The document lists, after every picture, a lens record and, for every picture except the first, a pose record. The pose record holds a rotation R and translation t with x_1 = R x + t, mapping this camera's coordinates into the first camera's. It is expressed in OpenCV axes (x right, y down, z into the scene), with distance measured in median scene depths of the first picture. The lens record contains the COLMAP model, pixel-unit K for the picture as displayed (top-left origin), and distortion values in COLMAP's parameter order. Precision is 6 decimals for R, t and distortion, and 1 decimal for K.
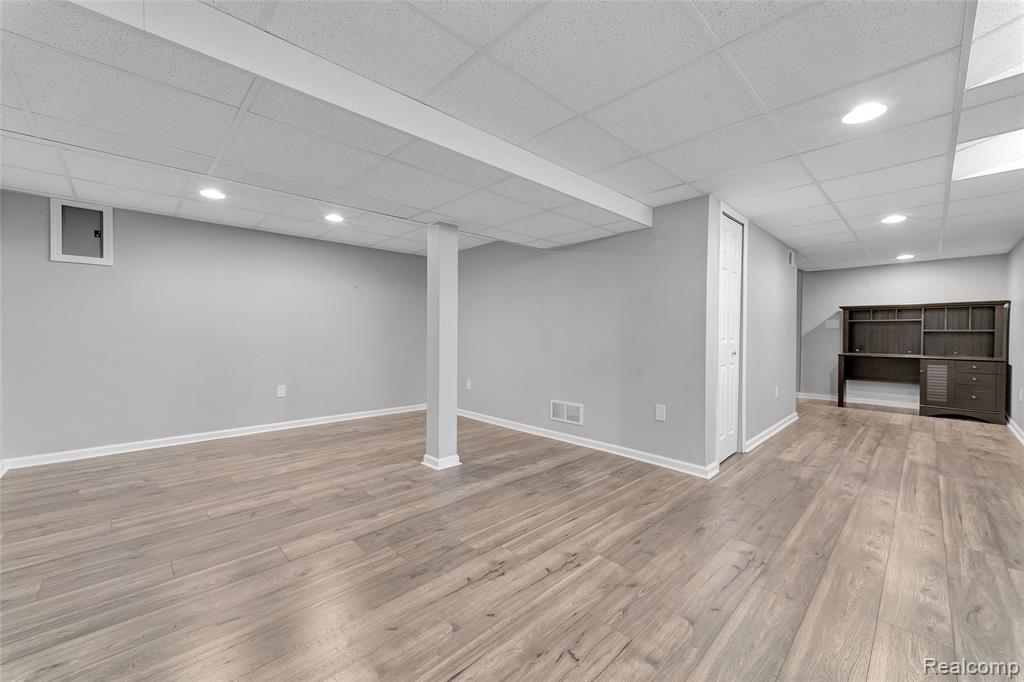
lens RADIAL K [[399.6, 0, 509.8], [0, 399.6, 334.1], [0, 0, 1]] dist [0.008714, 0.000744]
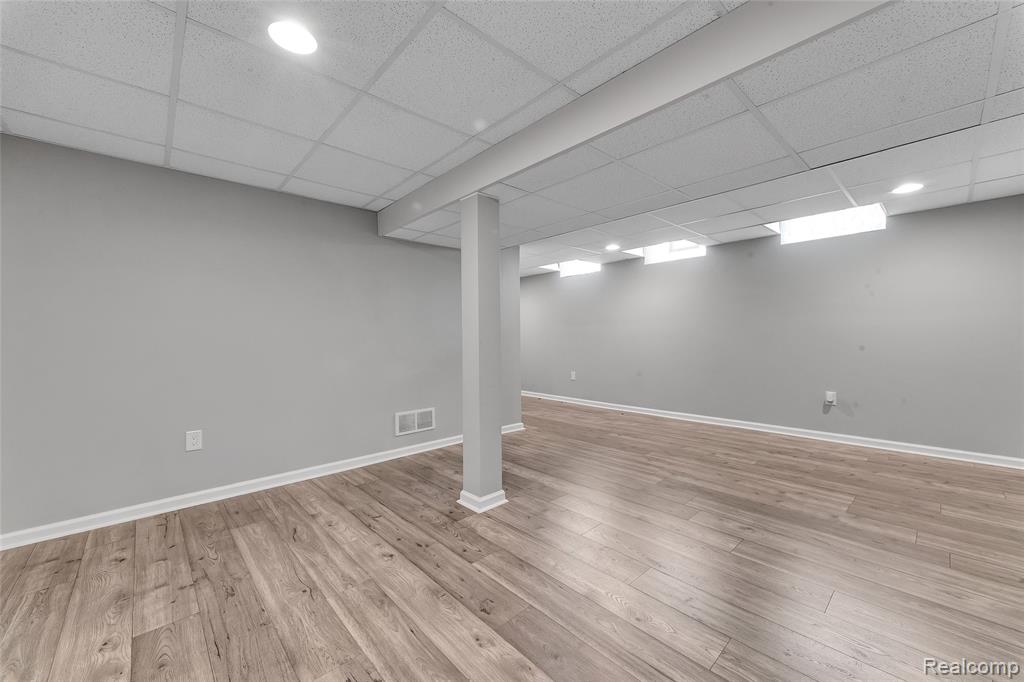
lens RADIAL K [[399.6, 0, 510.9], [0, 399.6, 342.0], [0, 0, 1]] dist [0.008714, 0.000744]
pose [[0.017824, -0.020938, 0.999622, -1.145048], [0.011513, 0.999719, 0.020735, -0.008749], [-0.999775, 0.011139, 0.018060, 1.115299]]
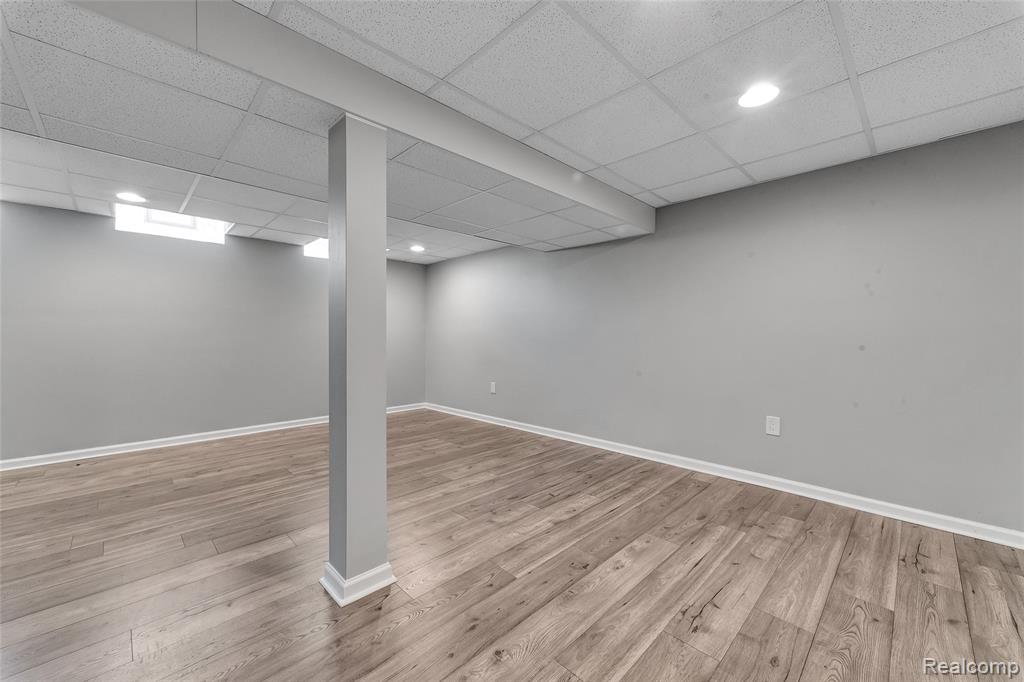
lens RADIAL K [[399.6, 0, 514.4], [0, 399.6, 340.6], [0, 0, 1]] dist [0.008714, 0.000744]
pose [[-0.999728, -0.006520, -0.022385, -0.436968], [-0.006767, 0.999917, 0.010989, -0.000070], [0.022311, 0.011138, -0.999689, 1.841720]]
